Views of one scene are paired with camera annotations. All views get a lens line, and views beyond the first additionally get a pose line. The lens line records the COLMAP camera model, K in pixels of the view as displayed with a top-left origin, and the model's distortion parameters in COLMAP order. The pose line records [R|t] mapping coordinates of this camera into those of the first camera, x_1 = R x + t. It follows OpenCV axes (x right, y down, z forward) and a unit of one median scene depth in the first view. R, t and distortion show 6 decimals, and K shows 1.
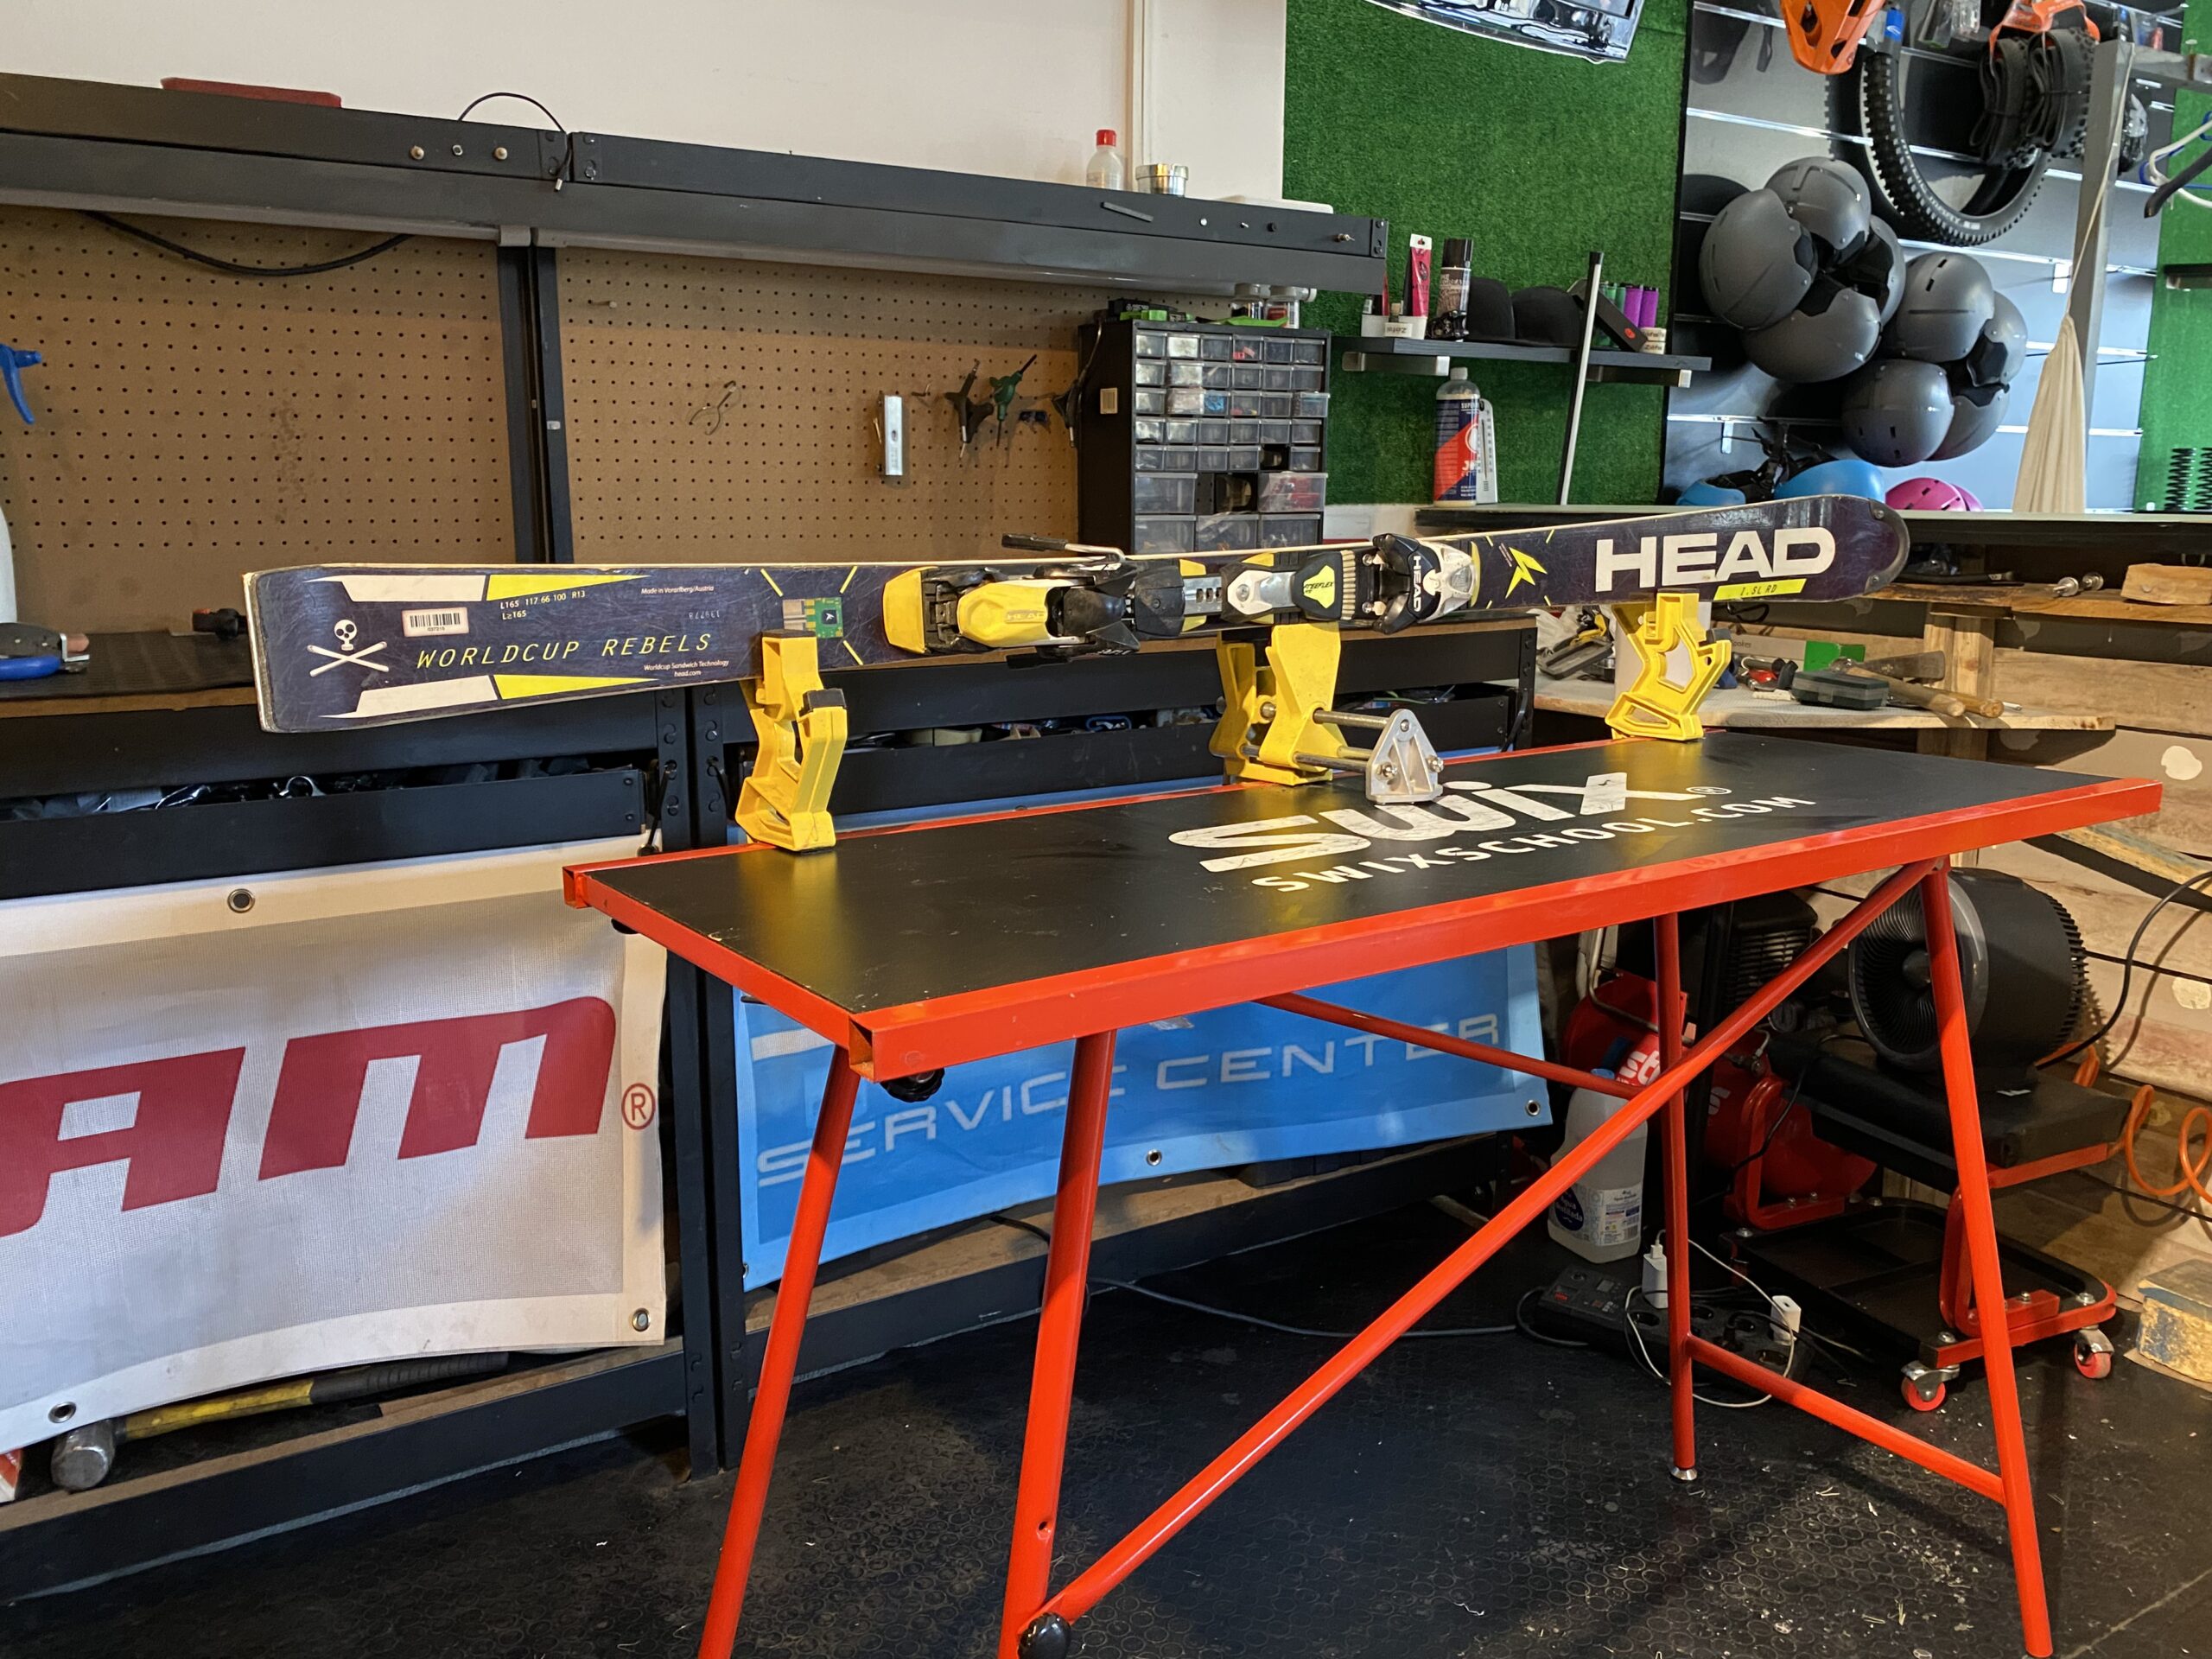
lens RADIAL K [[1755.7, 0, 1106.0], [0, 1755.7, 829.5], [0, 0, 1]] dist [0.027825, -0.003786]
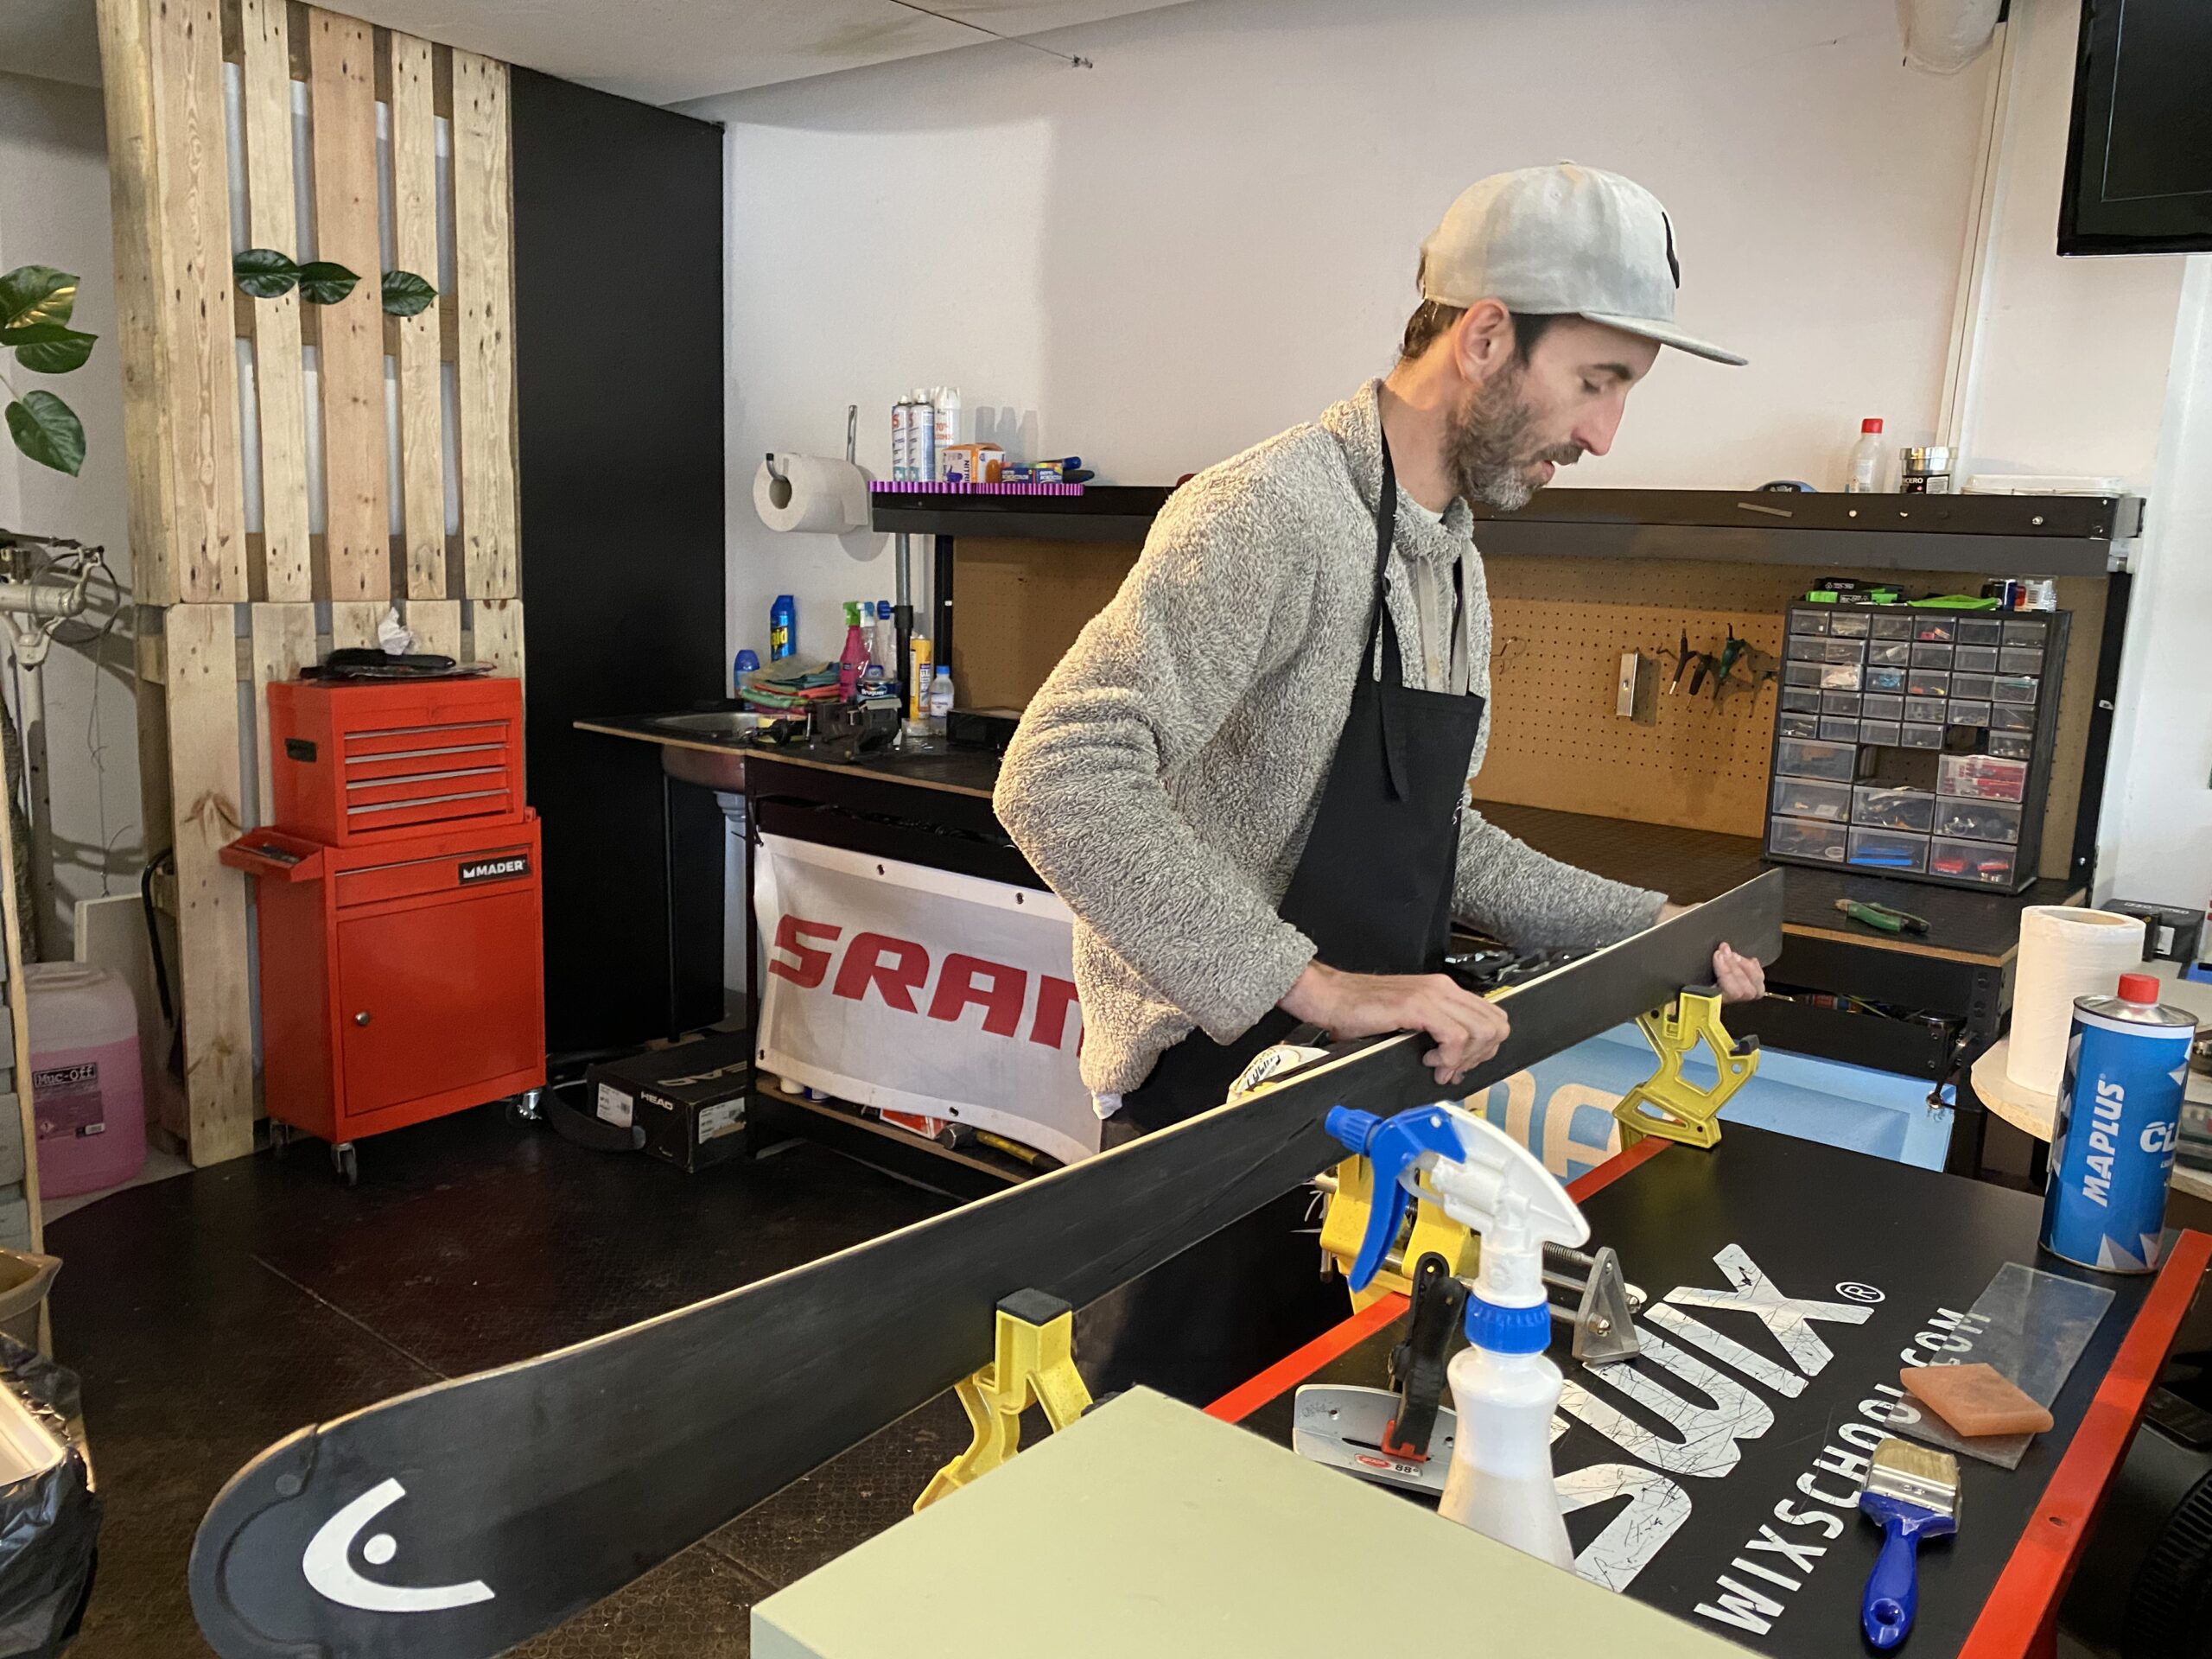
lens RADIAL K [[1755.7, 0, 1106.0], [0, 1755.7, 829.5], [0, 0, 1]] dist [0.027825, -0.003786]
pose [[0.310733, 0.174965, -0.934255, 0.951914], [-0.212047, 0.970901, 0.111301, -0.189567], [0.926542, 0.163521, 0.338792, 0.270093]]
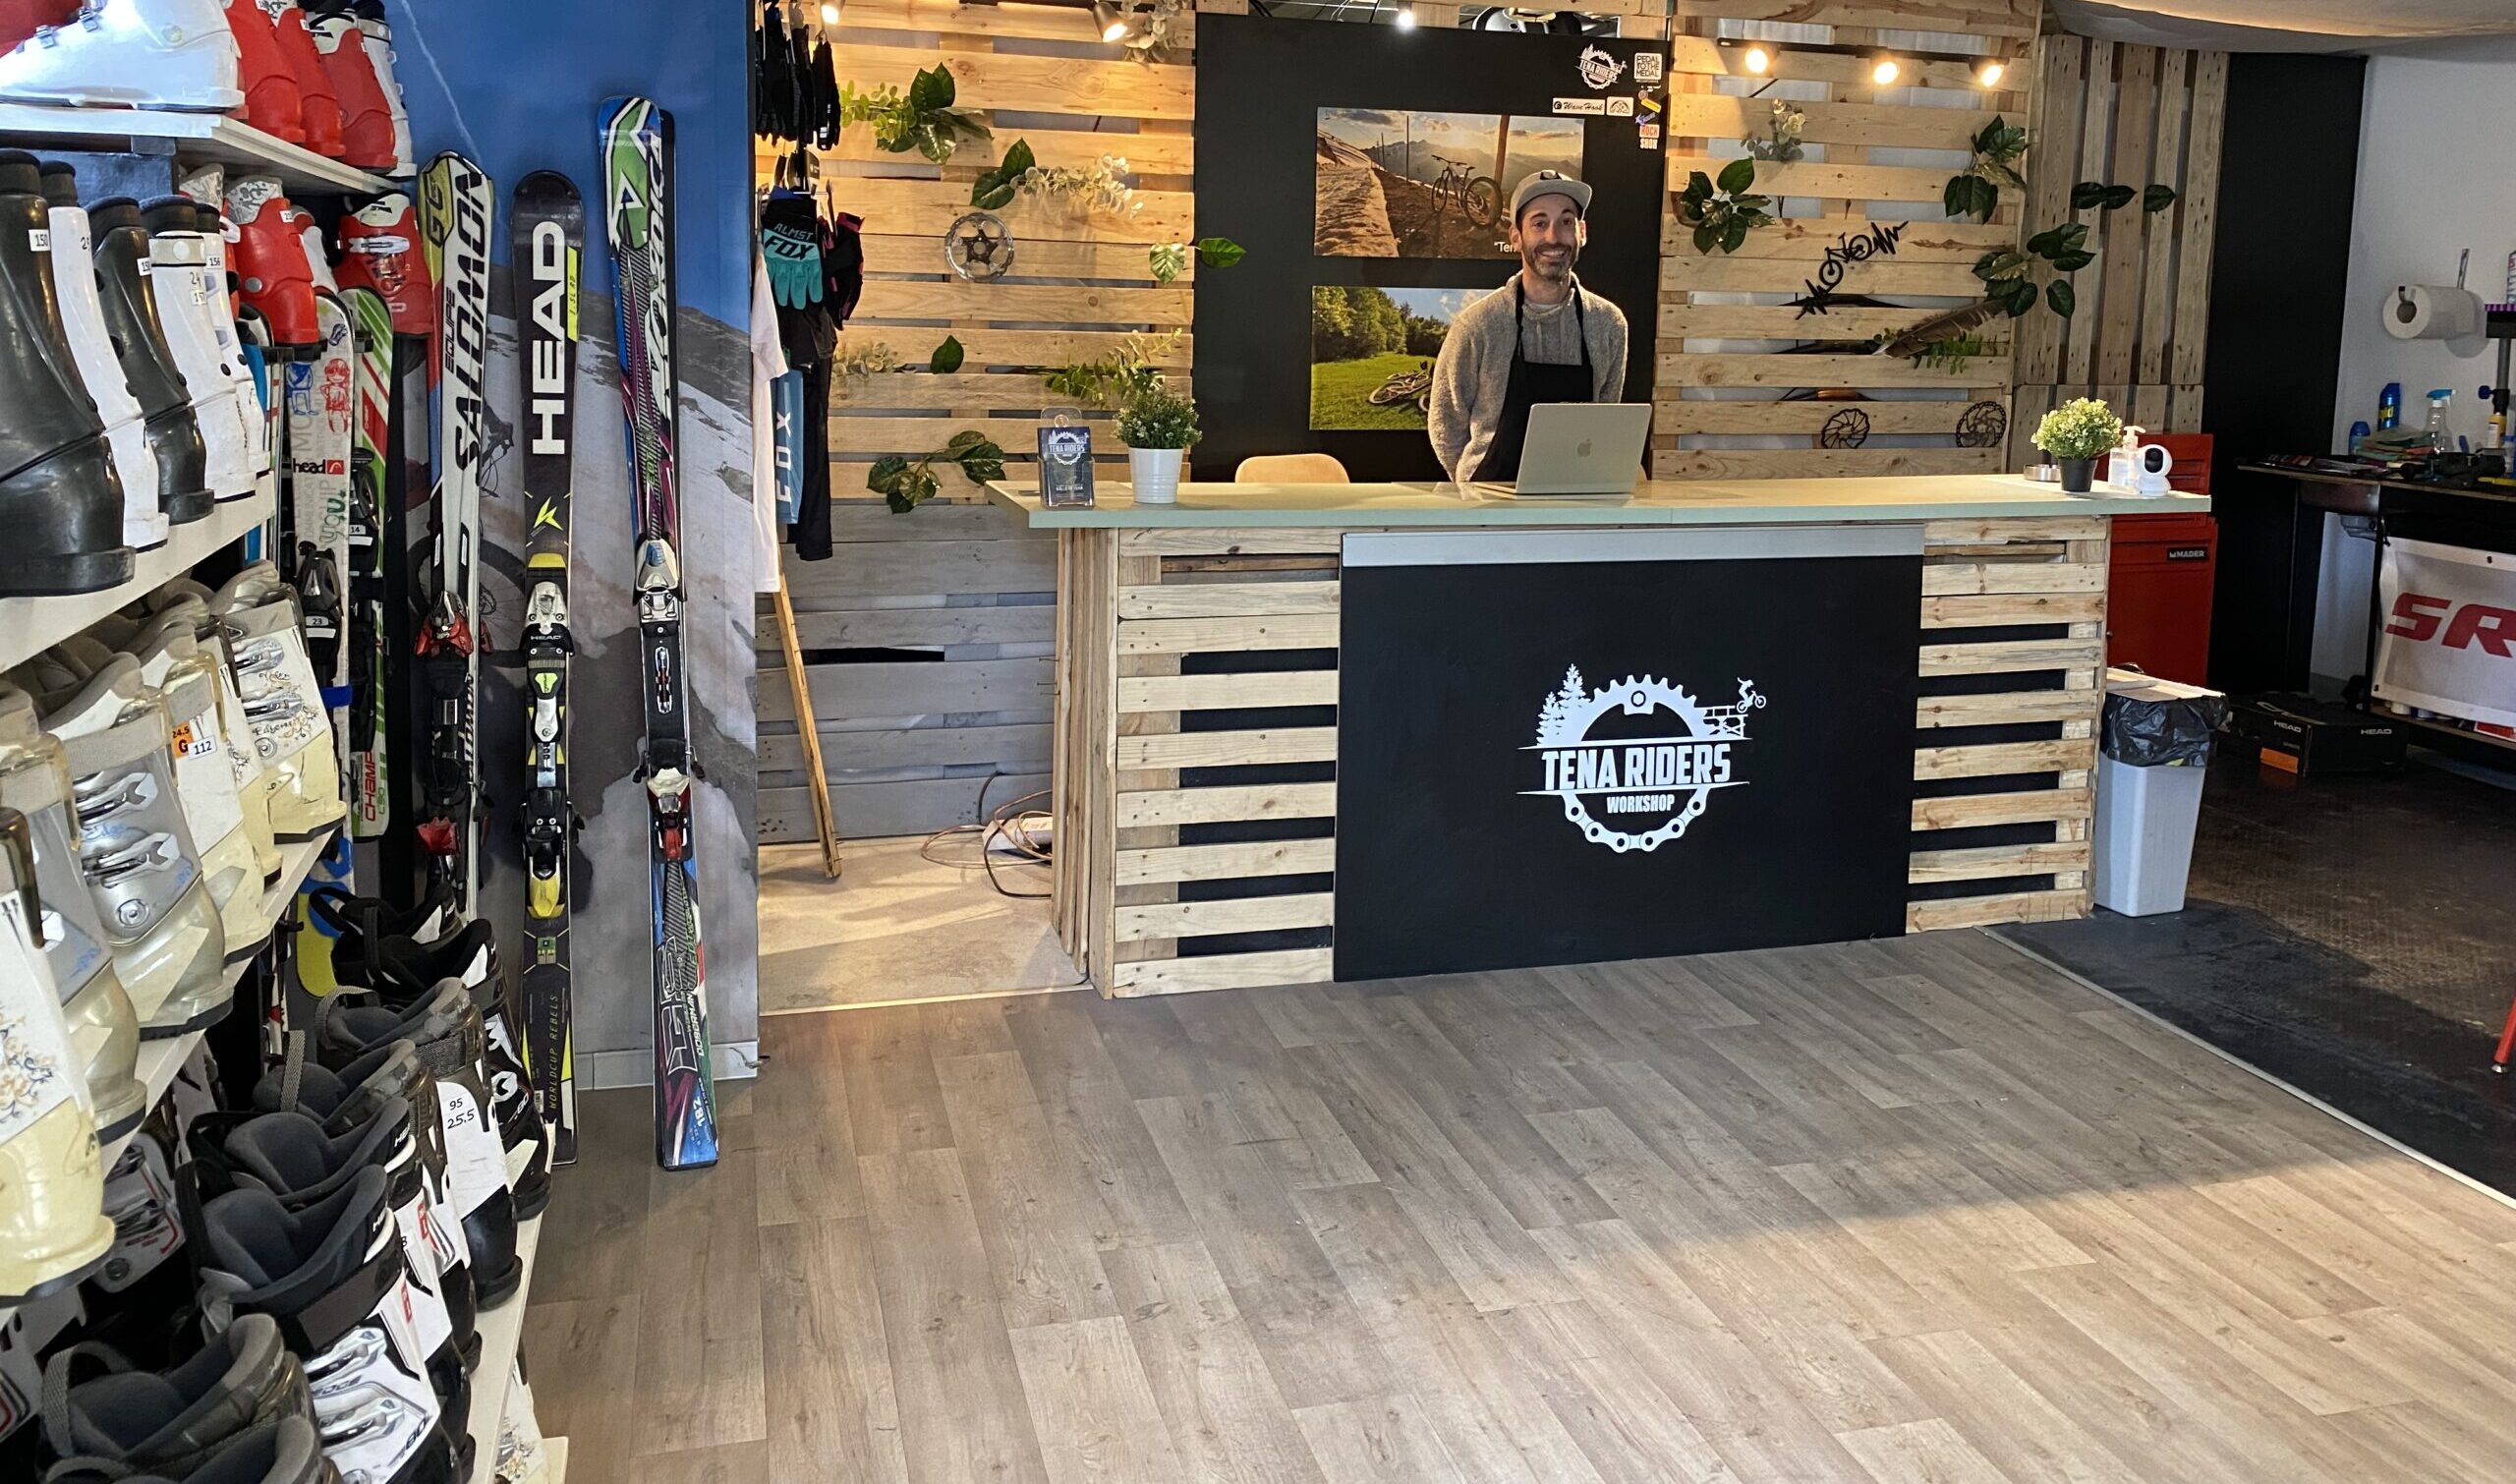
lens RADIAL K [[2005.1, 0, 1264.4], [0, 2005.1, 528.3], [0, 0, 1]] dist [0.048084, -0.005276]
pose [[-0.272259, 0.107580, -0.956191, 2.537454], [-0.196532, 0.966565, 0.164706, -0.105445], [0.941940, 0.232765, -0.242014, -0.290262]]
